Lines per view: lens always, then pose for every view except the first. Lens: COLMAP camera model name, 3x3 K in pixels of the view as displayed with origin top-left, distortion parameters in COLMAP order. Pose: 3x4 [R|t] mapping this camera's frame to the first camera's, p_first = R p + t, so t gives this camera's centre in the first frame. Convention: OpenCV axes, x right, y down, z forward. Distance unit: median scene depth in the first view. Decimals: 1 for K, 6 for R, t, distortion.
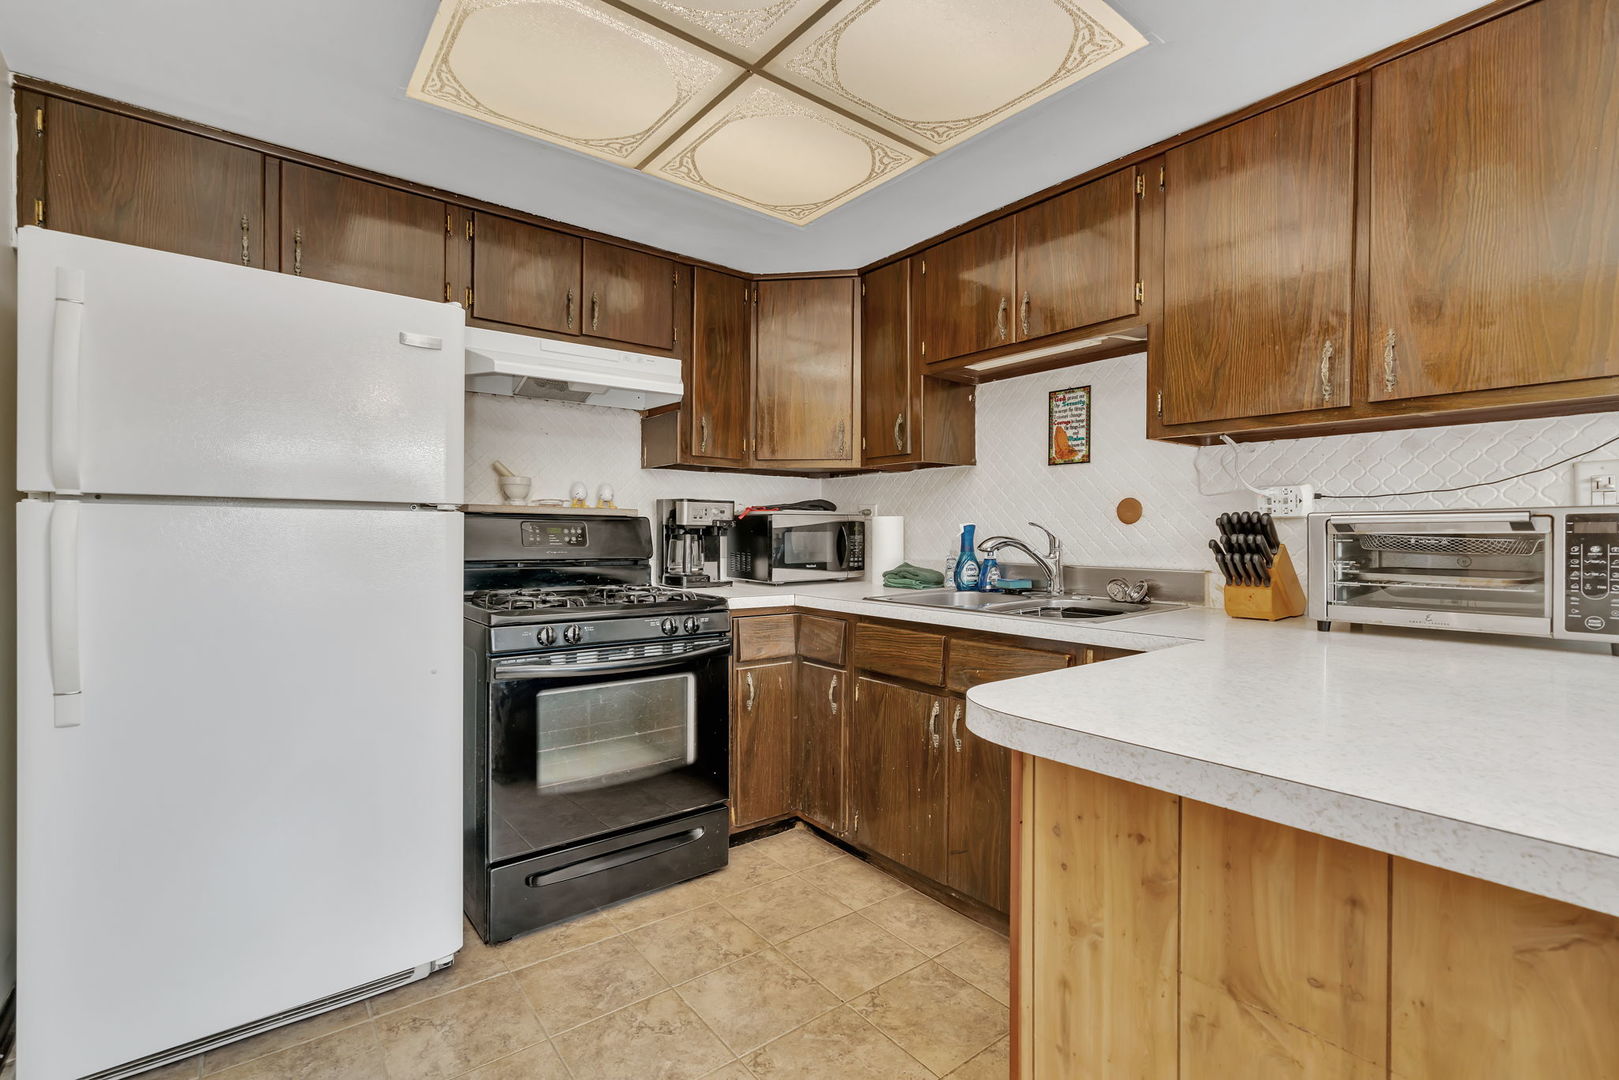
lens RADIAL K [[721.3, 0, 804.7], [0, 721.3, 542.2], [0, 0, 1]] dist [0.002378, 0.000855]
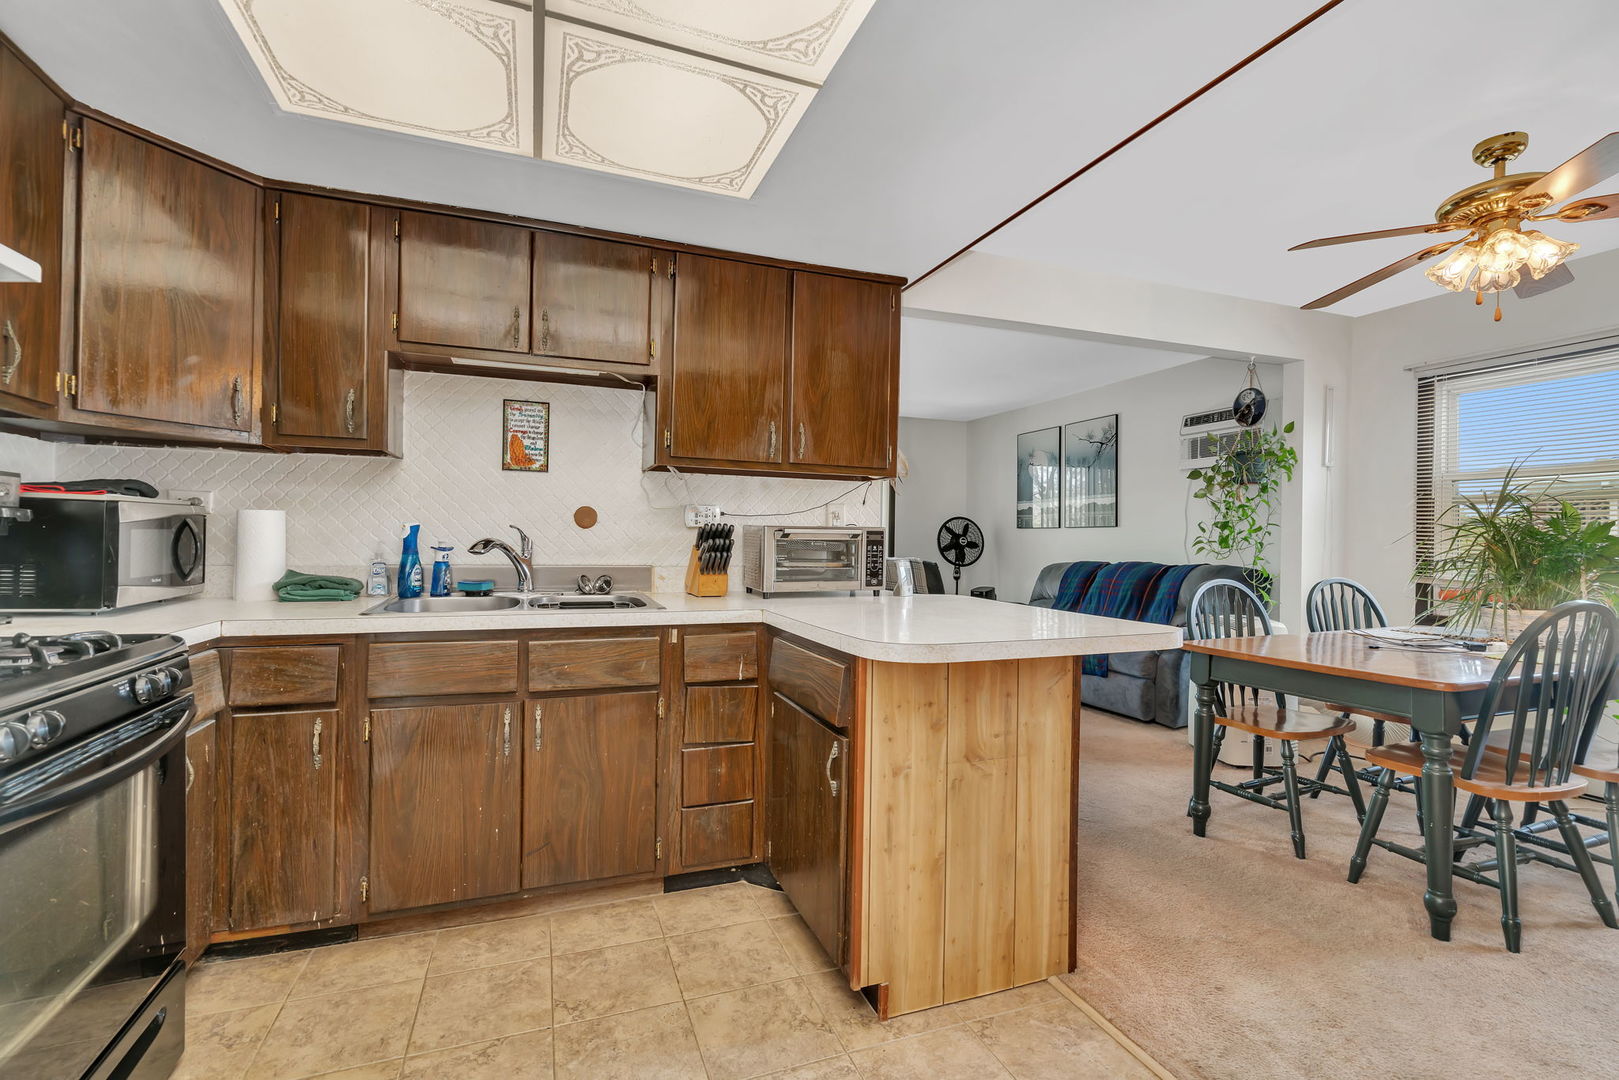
lens RADIAL K [[721.3, 0, 804.7], [0, 721.3, 542.2], [0, 0, 1]] dist [0.002378, 0.000855]
pose [[0.313414, -0.002183, 0.949614, -0.603039], [-0.000909, 0.999996, 0.002599, -0.006272], [-0.949616, -0.001677, 0.313411, 0.308684]]
